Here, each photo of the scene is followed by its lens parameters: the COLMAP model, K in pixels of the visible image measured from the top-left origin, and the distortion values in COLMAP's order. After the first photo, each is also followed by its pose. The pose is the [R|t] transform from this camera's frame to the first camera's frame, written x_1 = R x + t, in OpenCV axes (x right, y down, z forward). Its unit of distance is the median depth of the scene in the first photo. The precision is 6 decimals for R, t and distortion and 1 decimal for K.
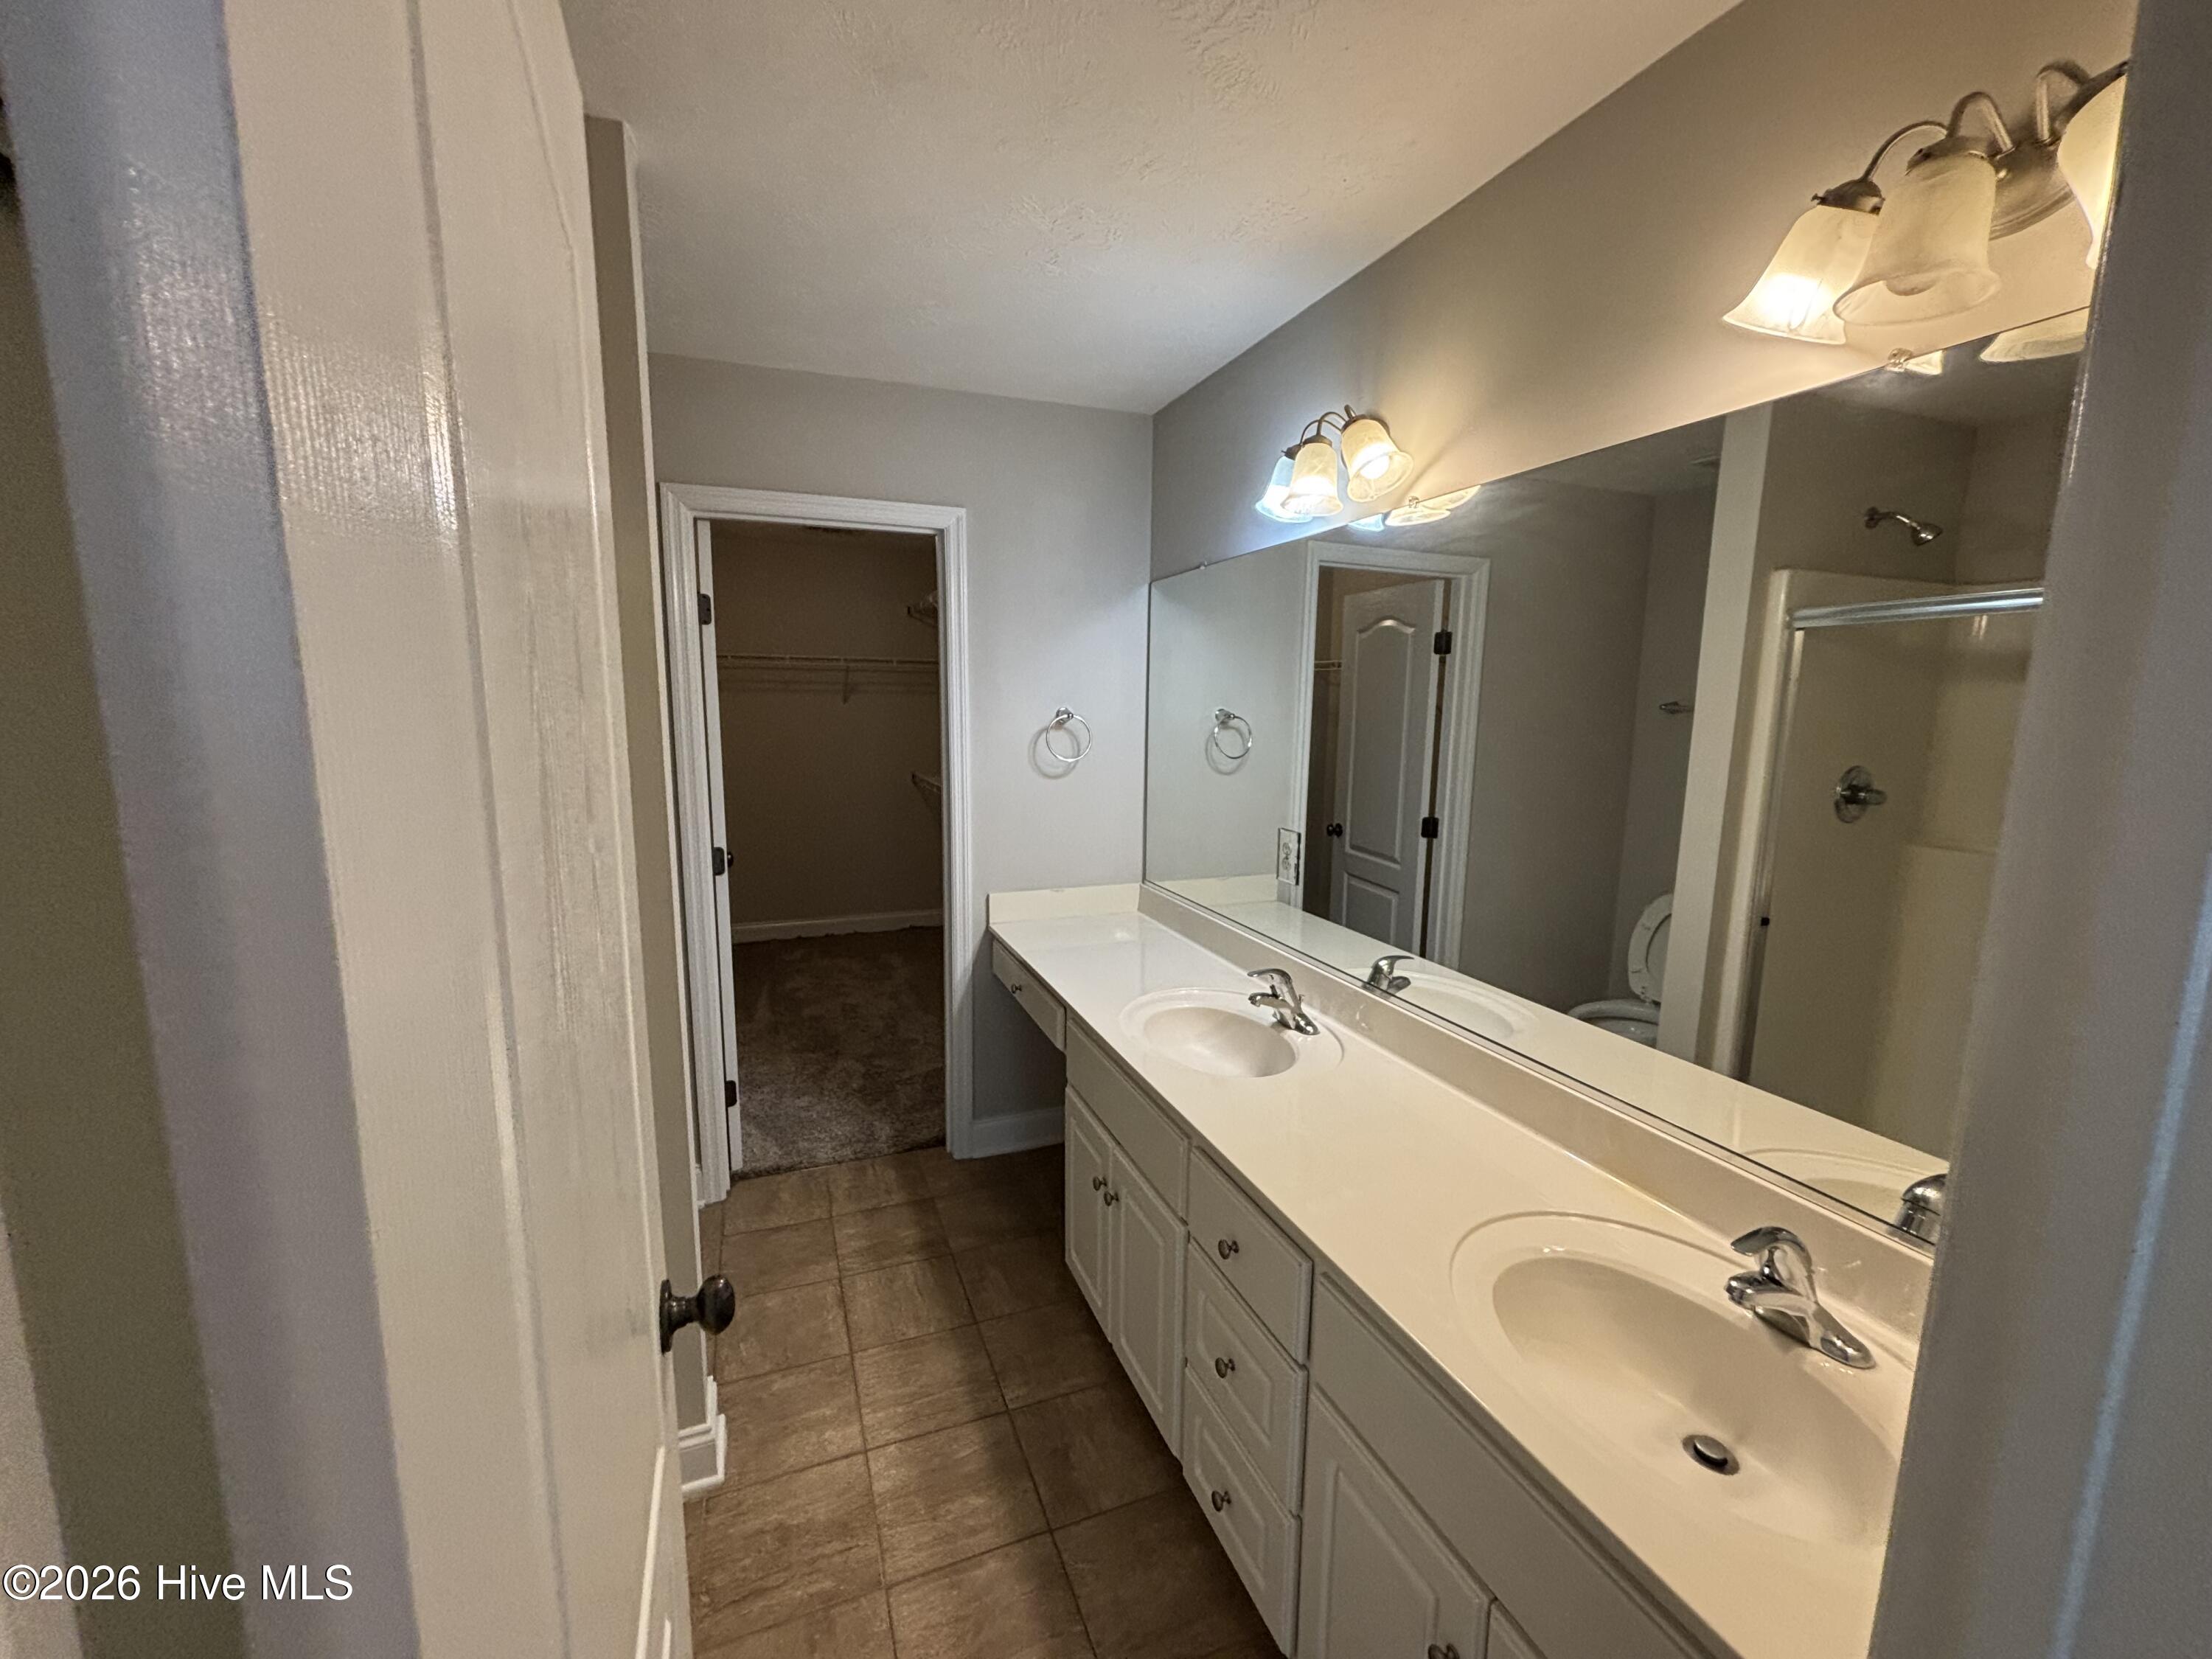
lens RADIAL K [[893.5, 0, 1112.9], [0, 893.5, 836.9], [0, 0, 1]] dist [-0.002632, -0.000159]
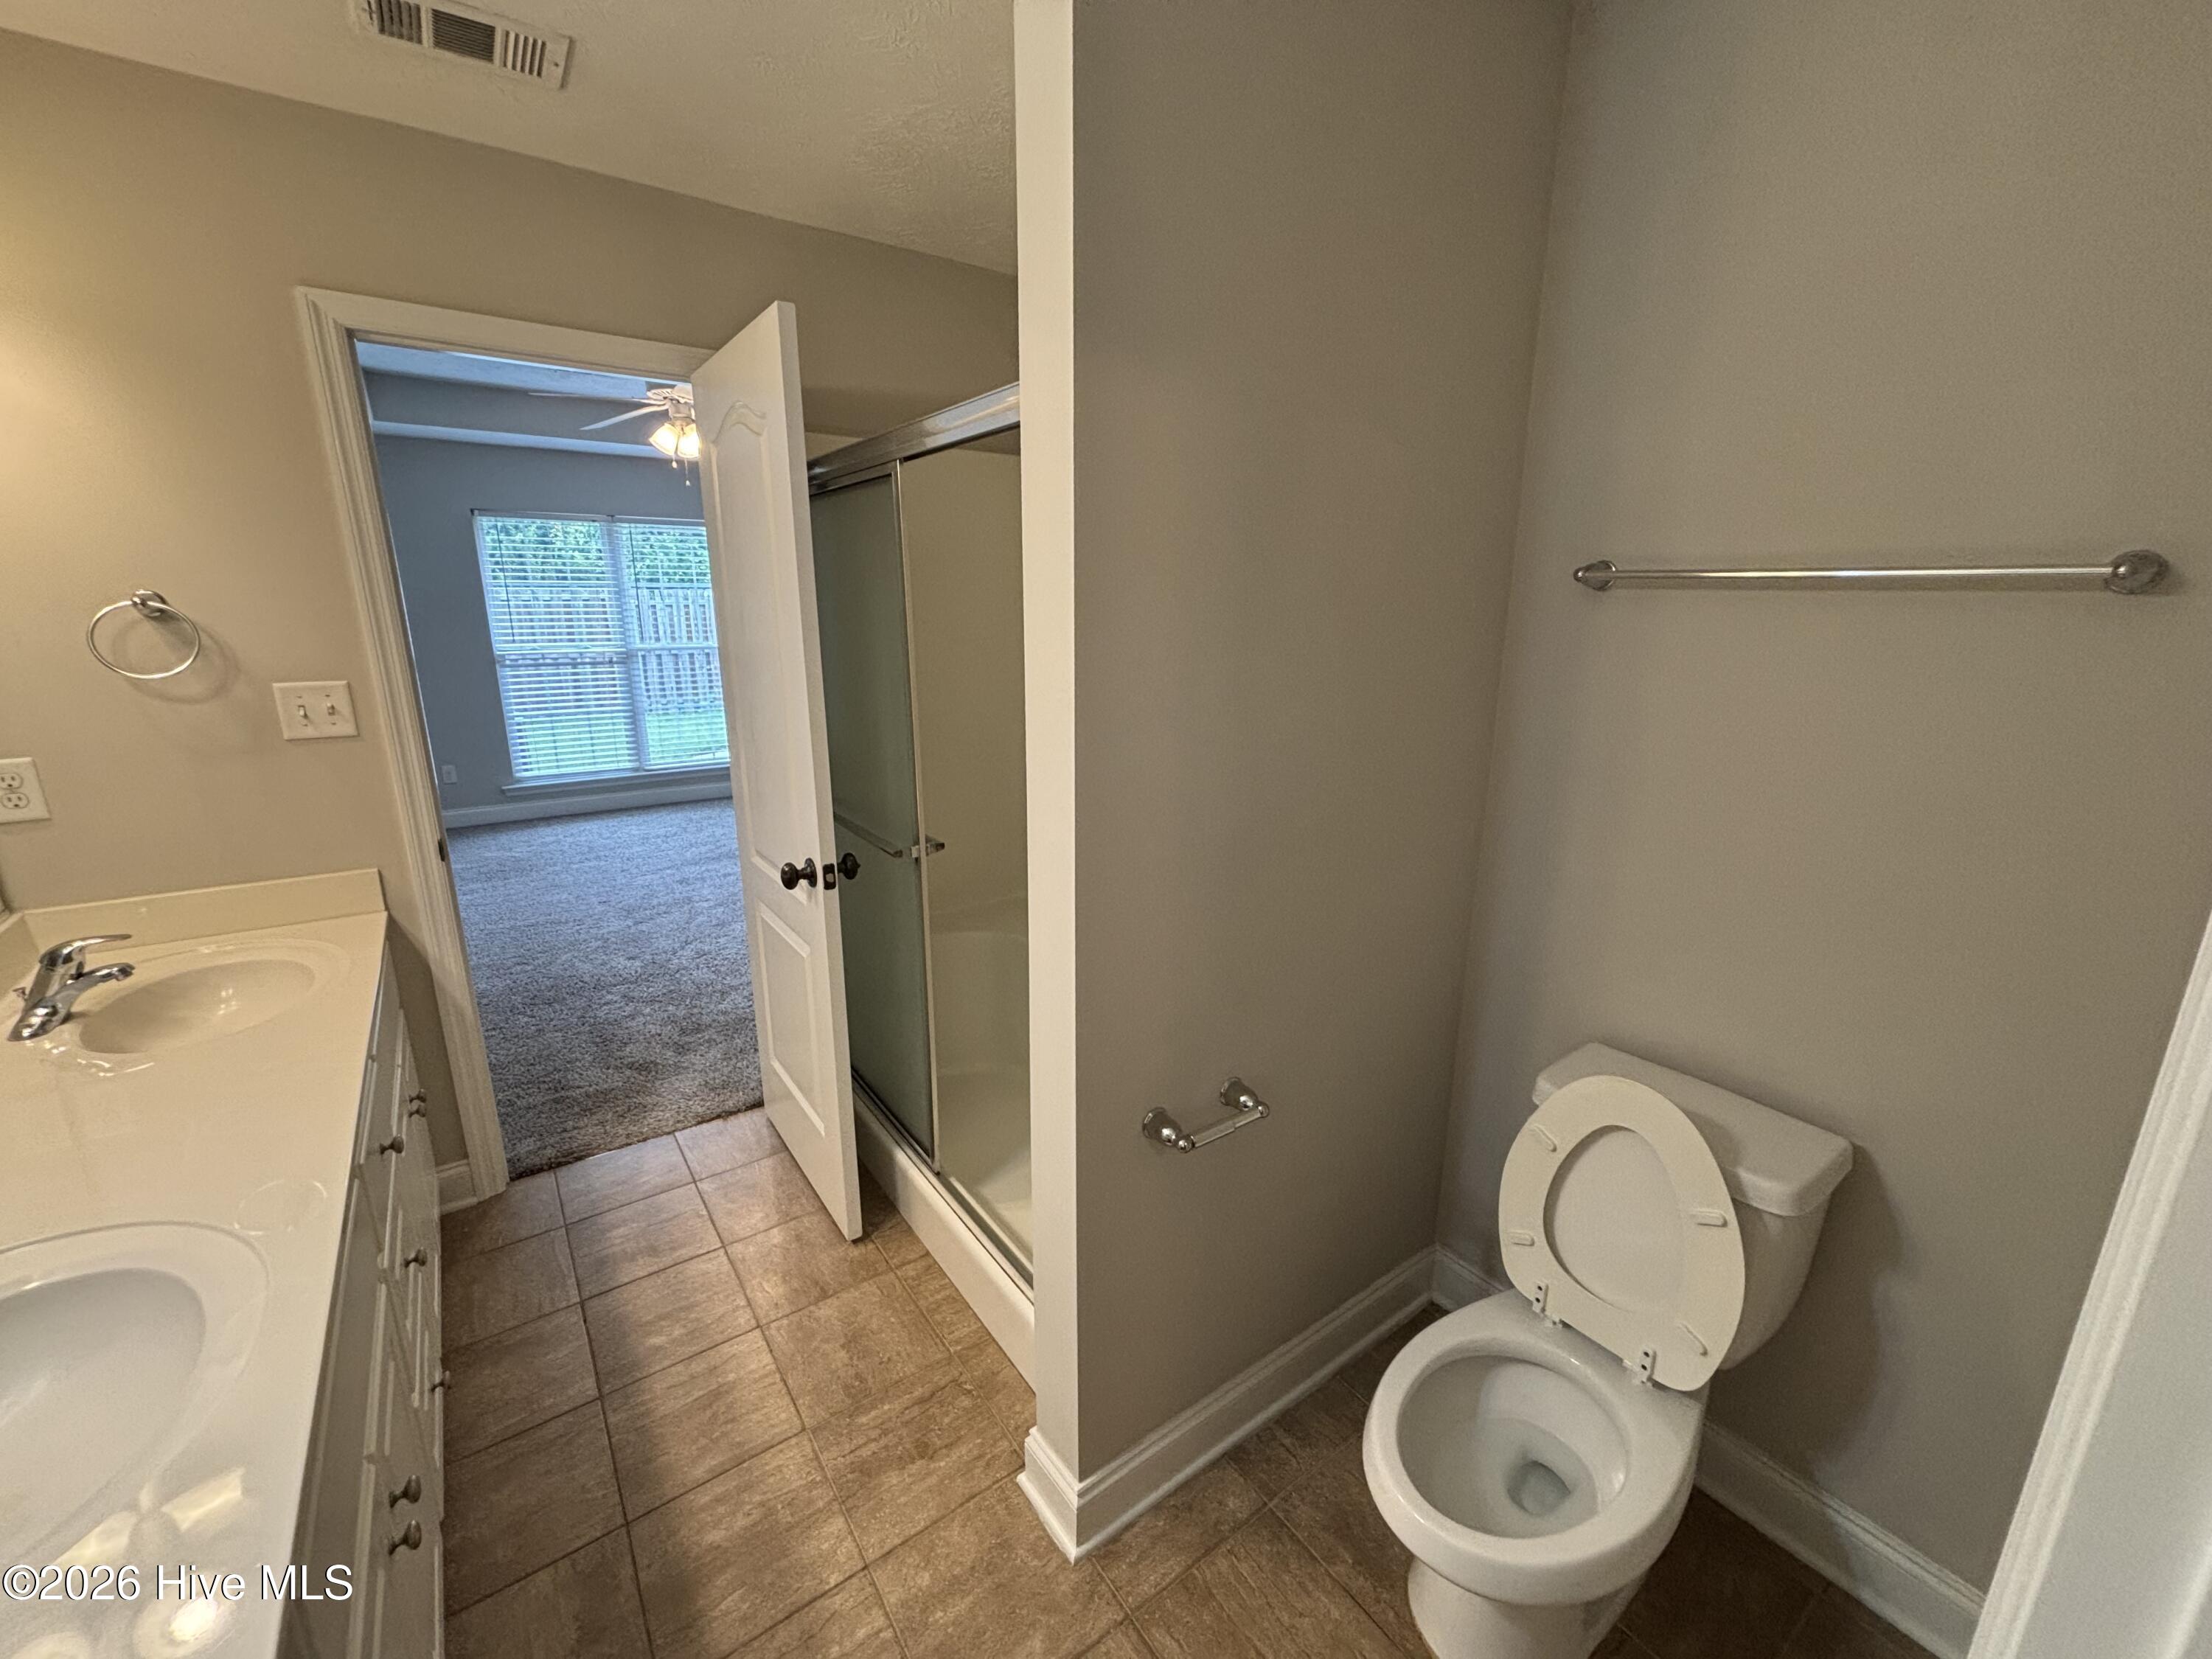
lens RADIAL K [[893.5, 0, 1107.4], [0, 893.5, 830.0], [0, 0, 1]] dist [-0.002632, -0.000159]
pose [[-0.969709, 0.047329, -0.239632, -0.323965], [-0.047027, 0.926520, 0.373294, -0.213698], [0.239692, 0.373256, -0.896230, 1.505985]]
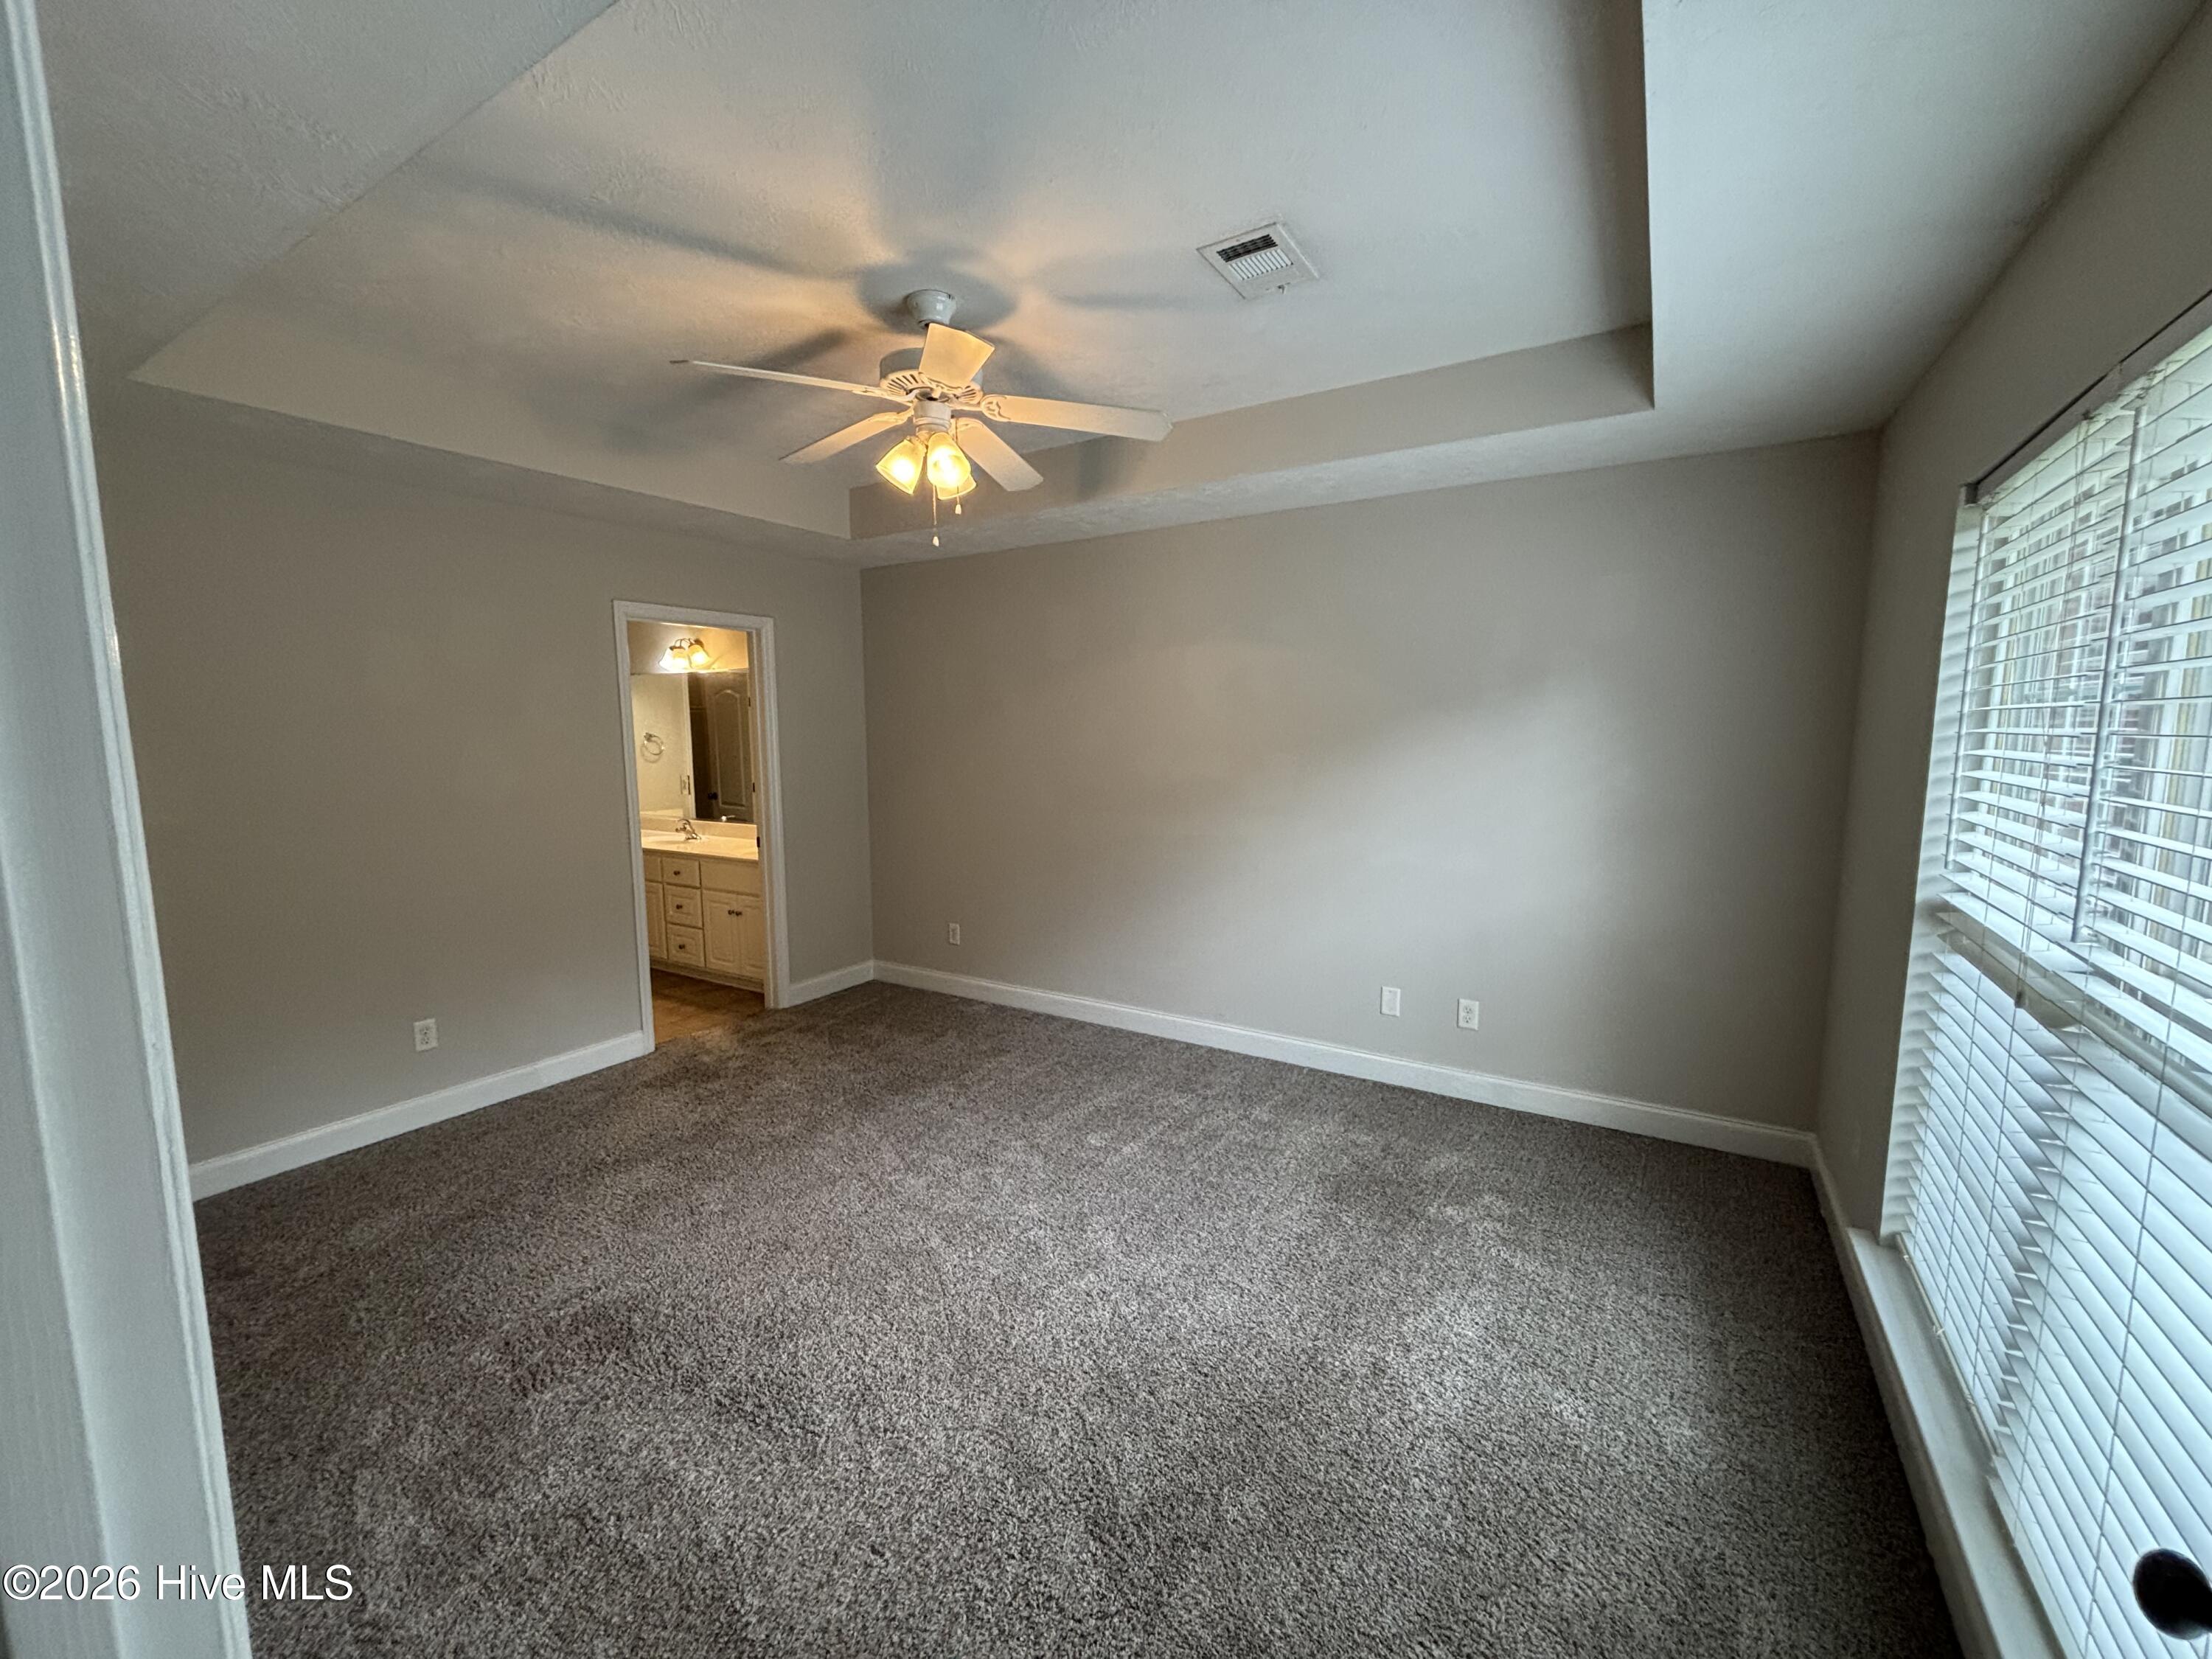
lens RADIAL K [[893.5, 0, 1107.3], [0, 893.5, 836.2], [0, 0, 1]] dist [-0.002632, -0.000159]
pose [[0.803922, -0.087812, 0.588216, -0.261629], [0.098741, 0.995020, 0.013592, 0.178801], [-0.586480, 0.047154, 0.808590, -1.335464]]
